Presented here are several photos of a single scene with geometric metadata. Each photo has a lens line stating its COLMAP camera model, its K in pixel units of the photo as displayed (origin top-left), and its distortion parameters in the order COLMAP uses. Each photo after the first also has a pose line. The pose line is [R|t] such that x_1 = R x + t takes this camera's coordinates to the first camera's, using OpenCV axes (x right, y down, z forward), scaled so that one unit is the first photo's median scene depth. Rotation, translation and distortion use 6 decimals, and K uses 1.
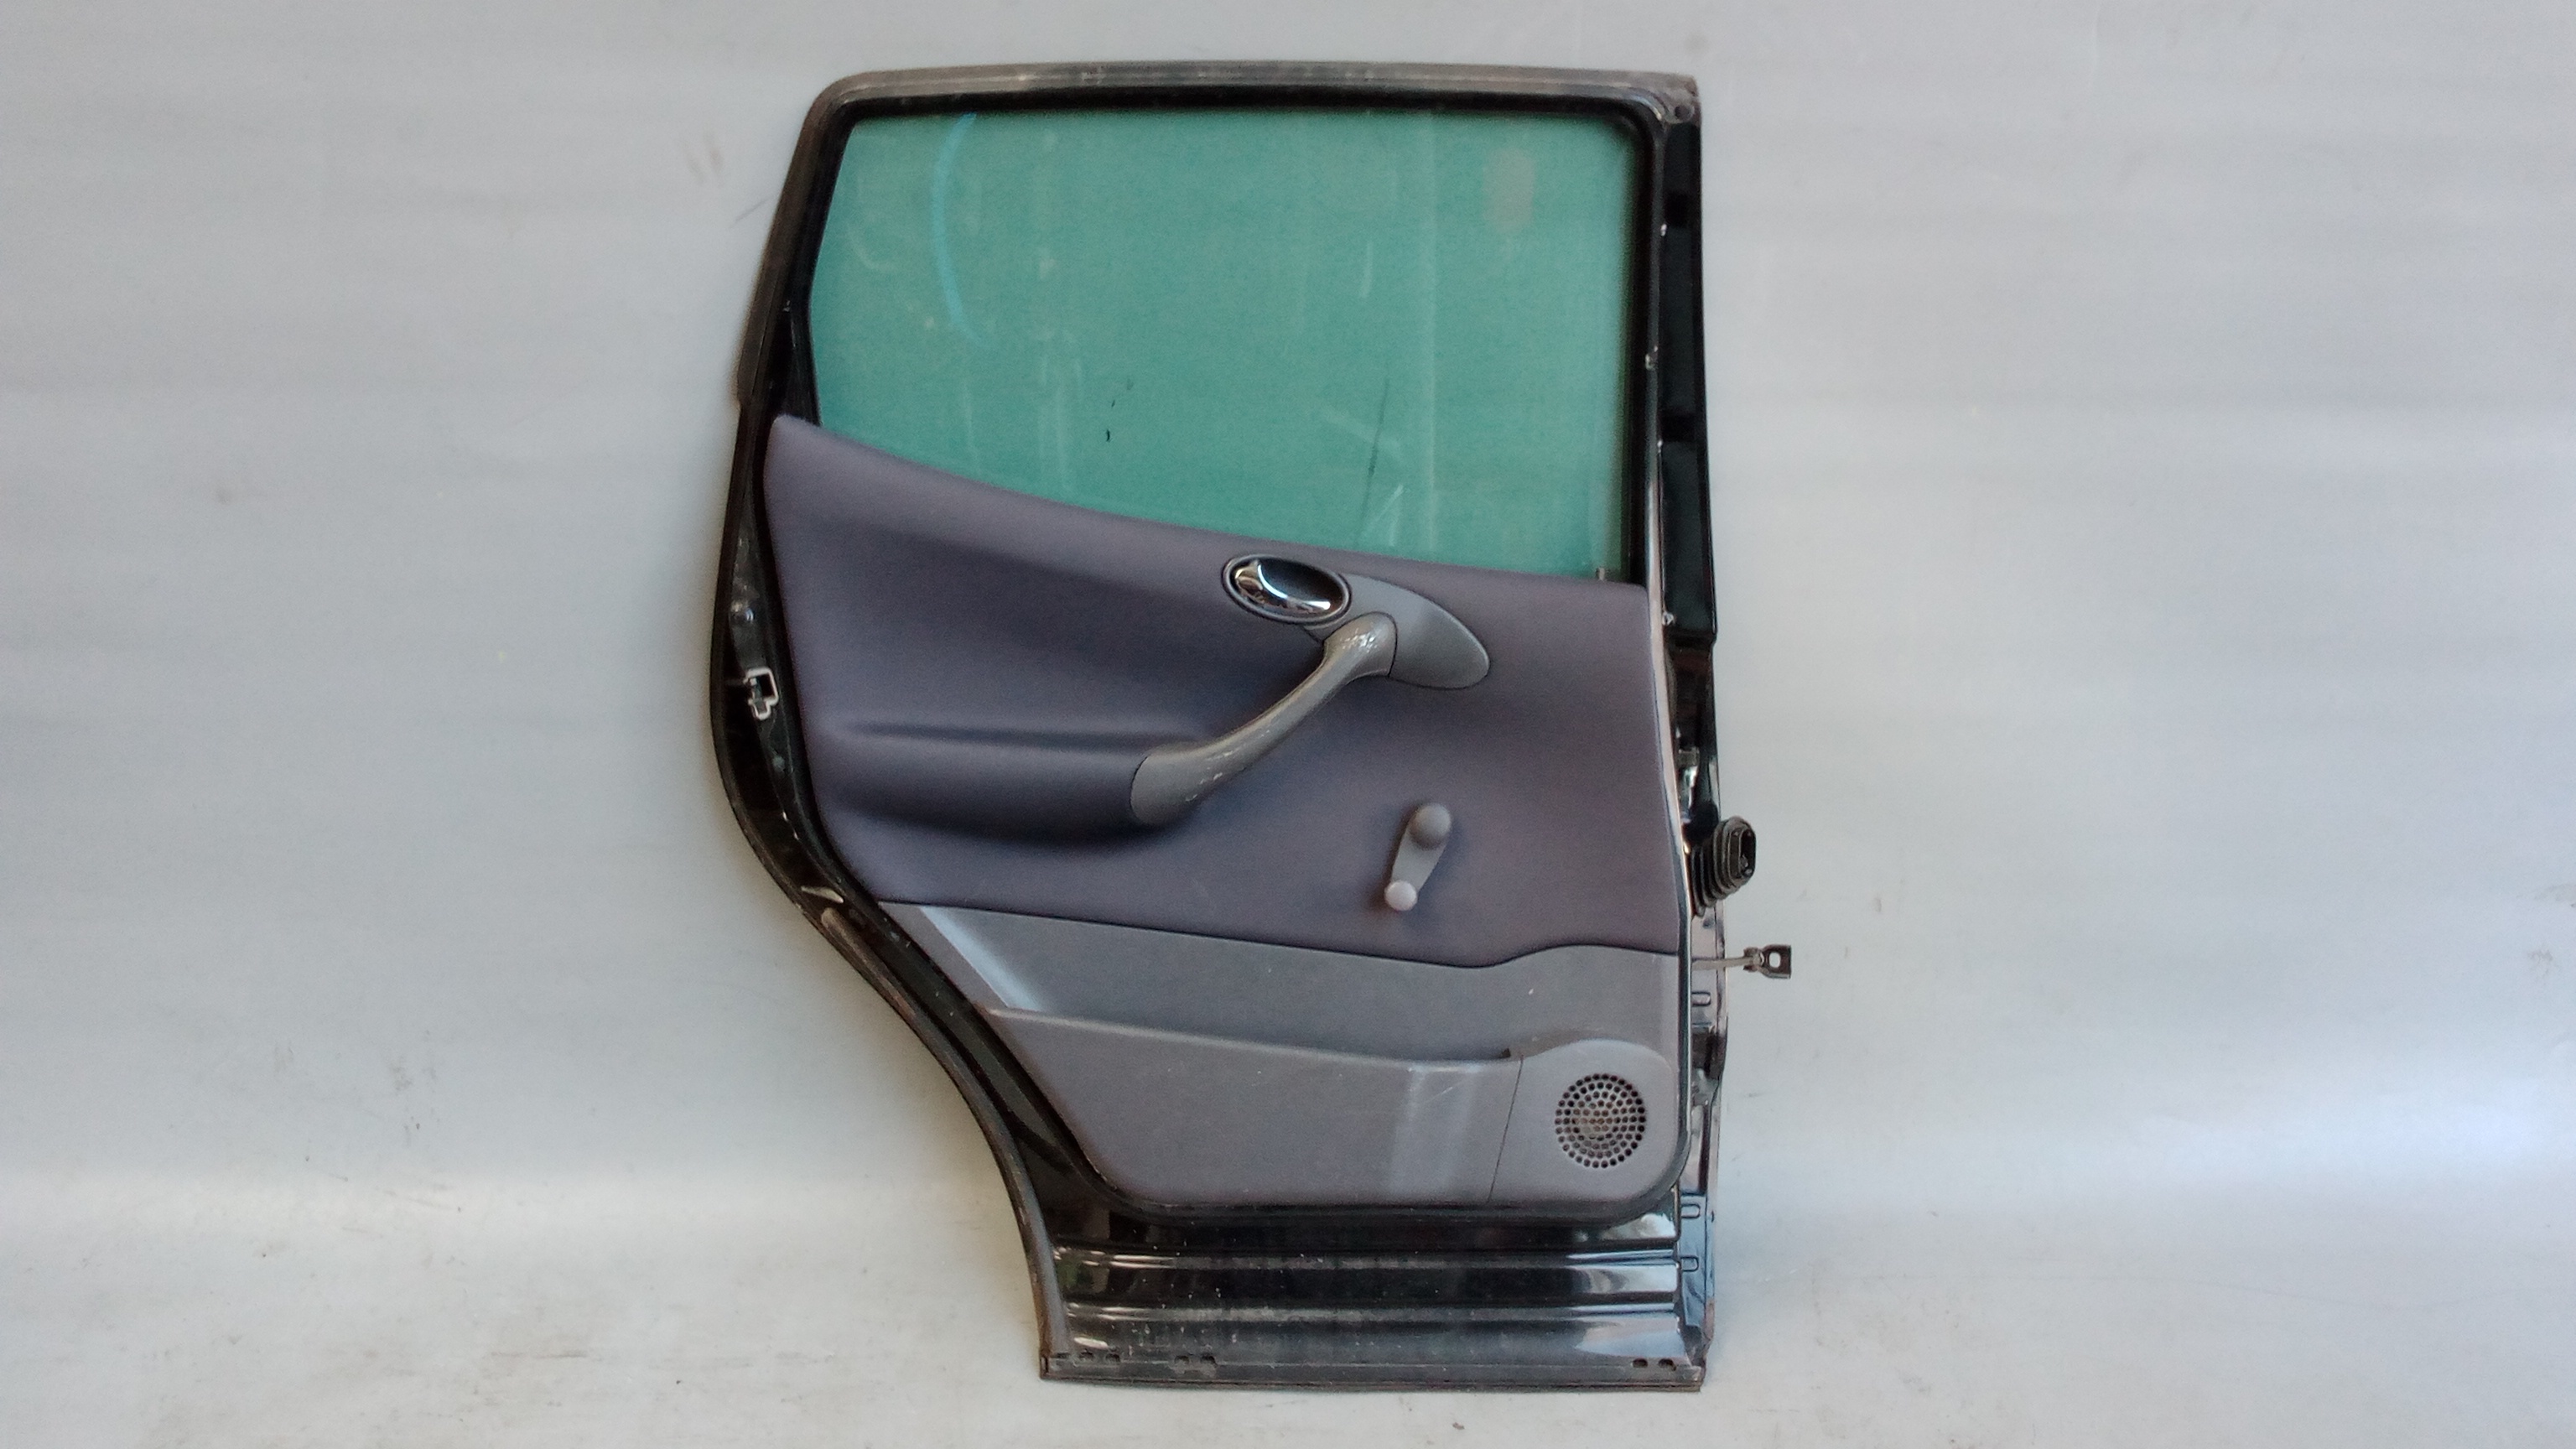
lens RADIAL K [[2017.8, 0, 1298.3], [0, 2017.8, 680.2], [0, 0, 1]] dist [0.019529, -0.044419]
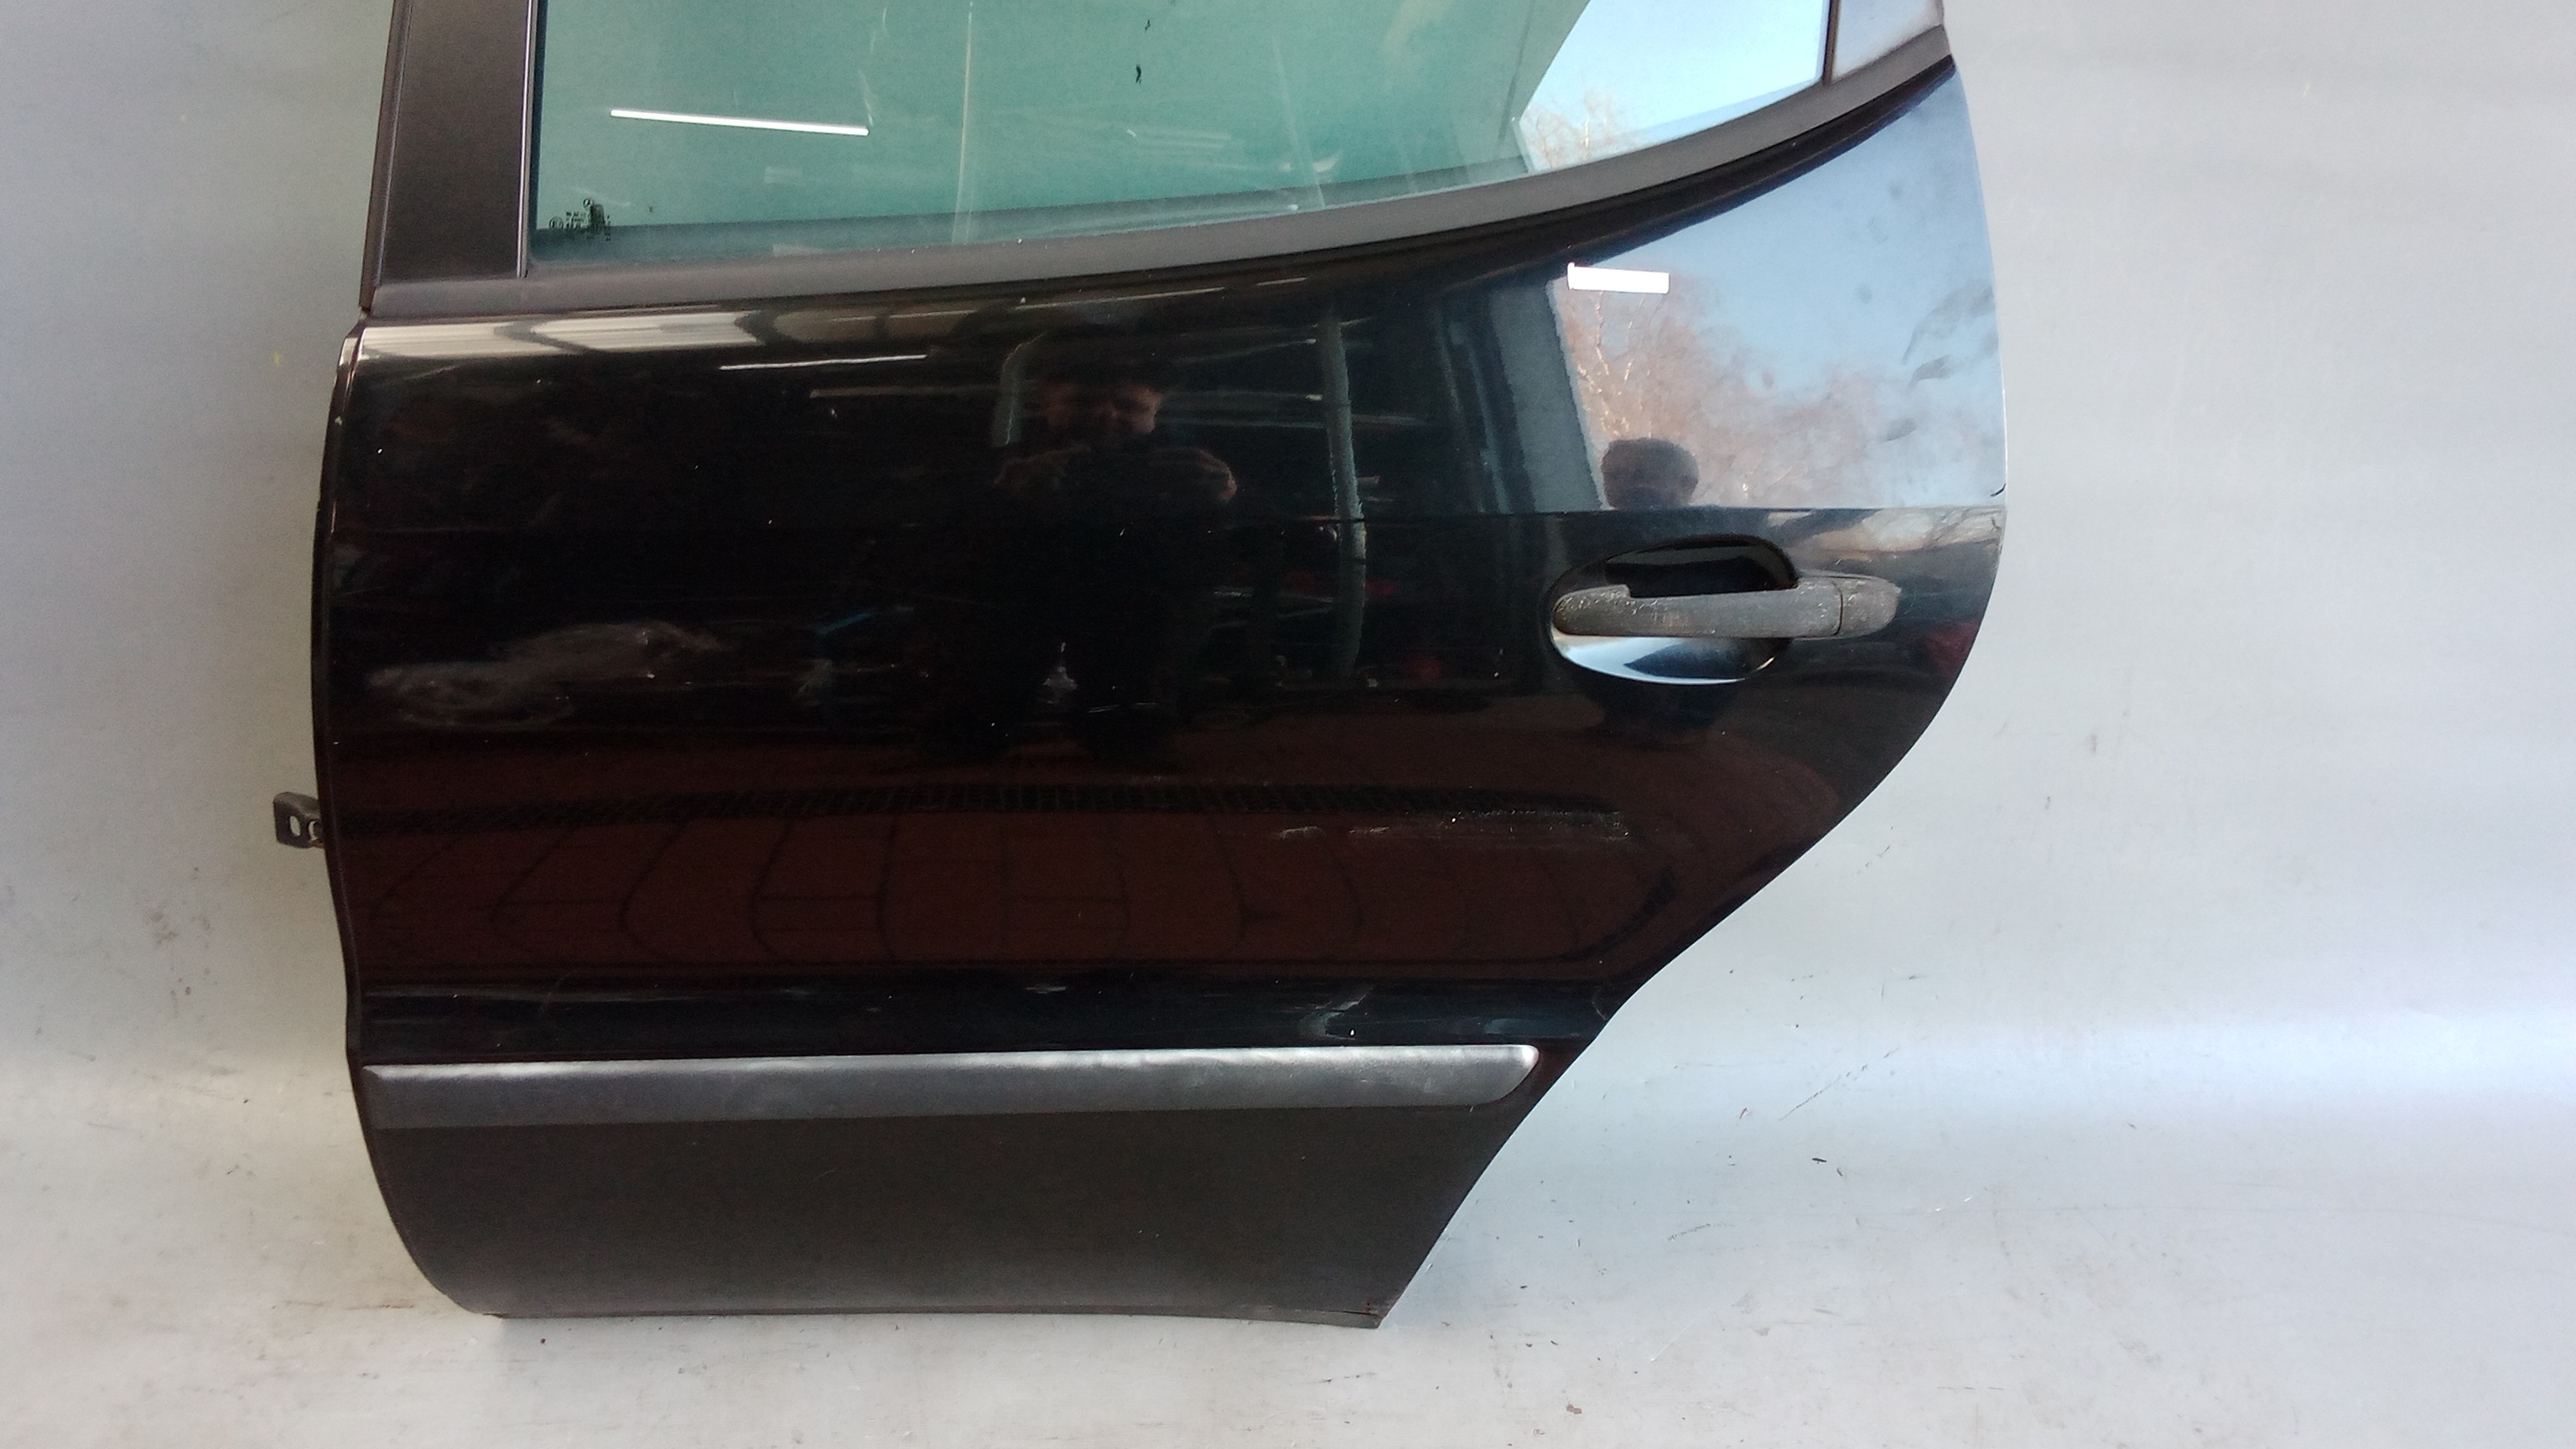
lens RADIAL K [[2017.8, 0, 1301.3], [0, 2017.8, 688.2], [0, 0, 1]] dist [0.019529, -0.044419]
pose [[0.998302, 0.024013, 0.053074, -0.069838], [-0.029416, 0.994195, 0.103493, 0.019710], [-0.050281, -0.104879, 0.993213, 0.265609]]
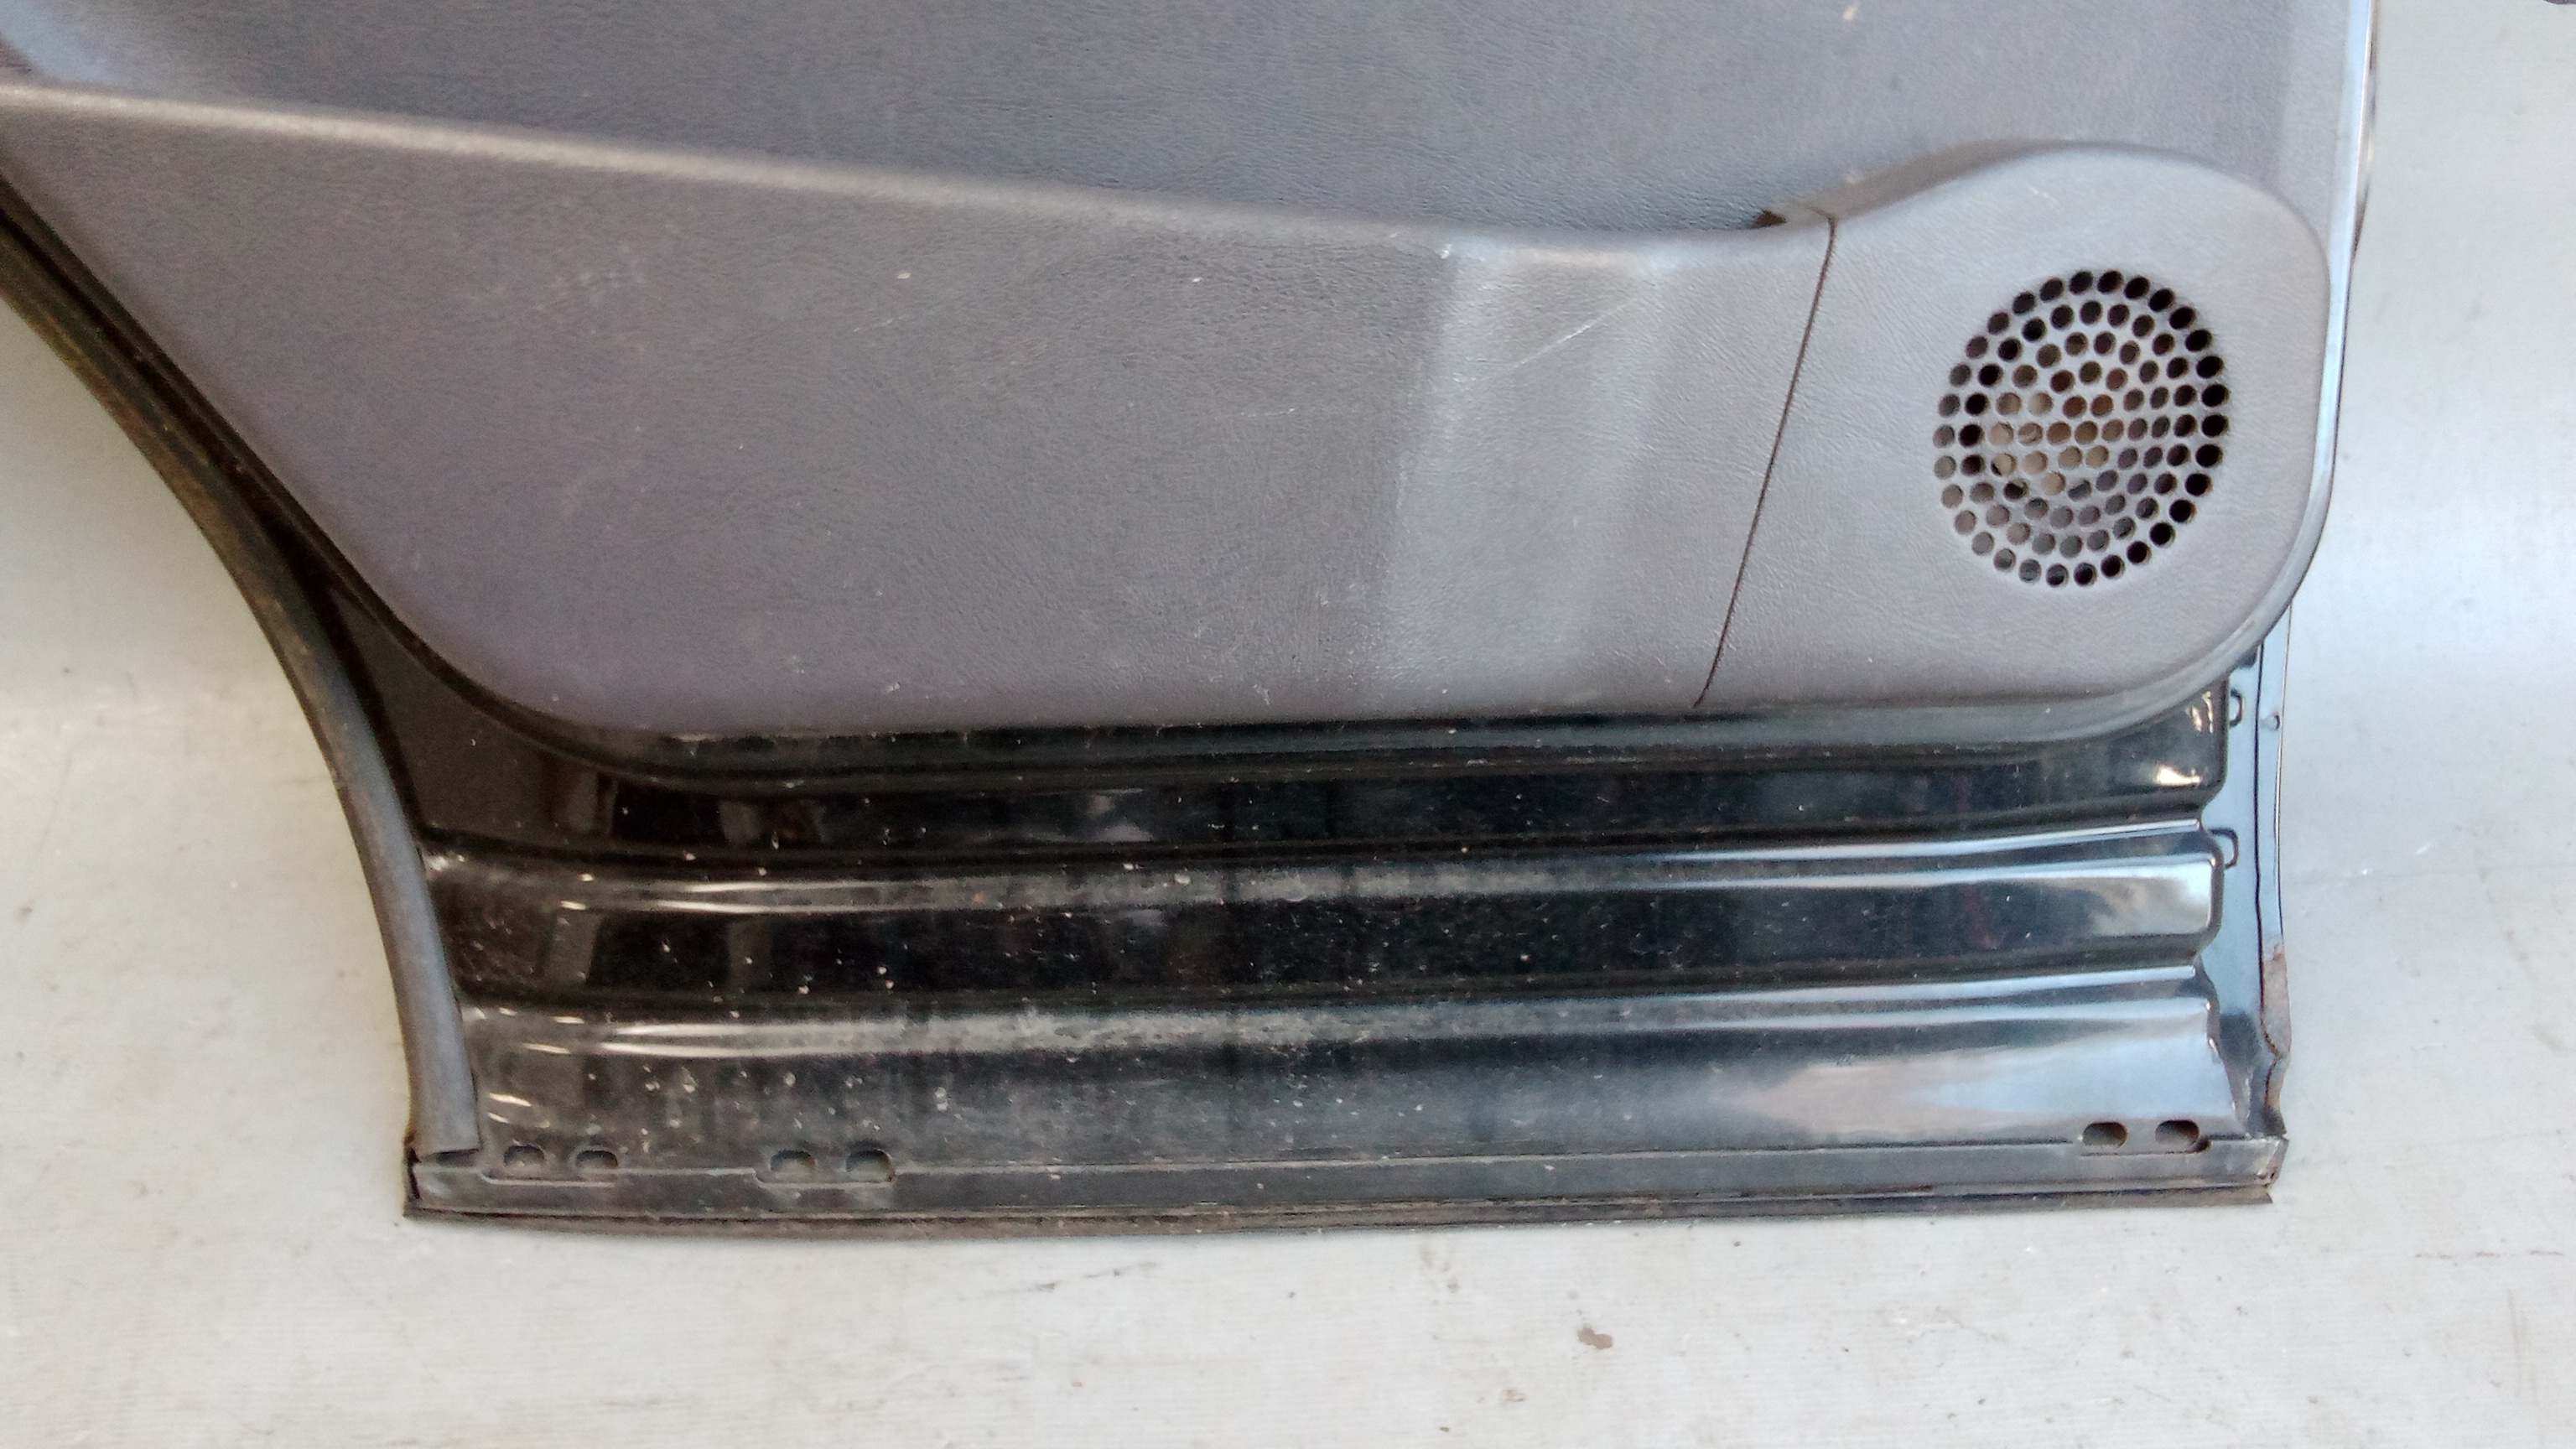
lens RADIAL K [[2017.8, 0, 1287.4], [0, 2017.8, 714.5], [0, 0, 1]] dist [0.019529, -0.044419]
pose [[0.999606, -0.025629, -0.011465, 0.033329], [0.027740, 0.964615, 0.262198, 0.172780], [0.004339, -0.262413, 0.964946, 0.683406]]
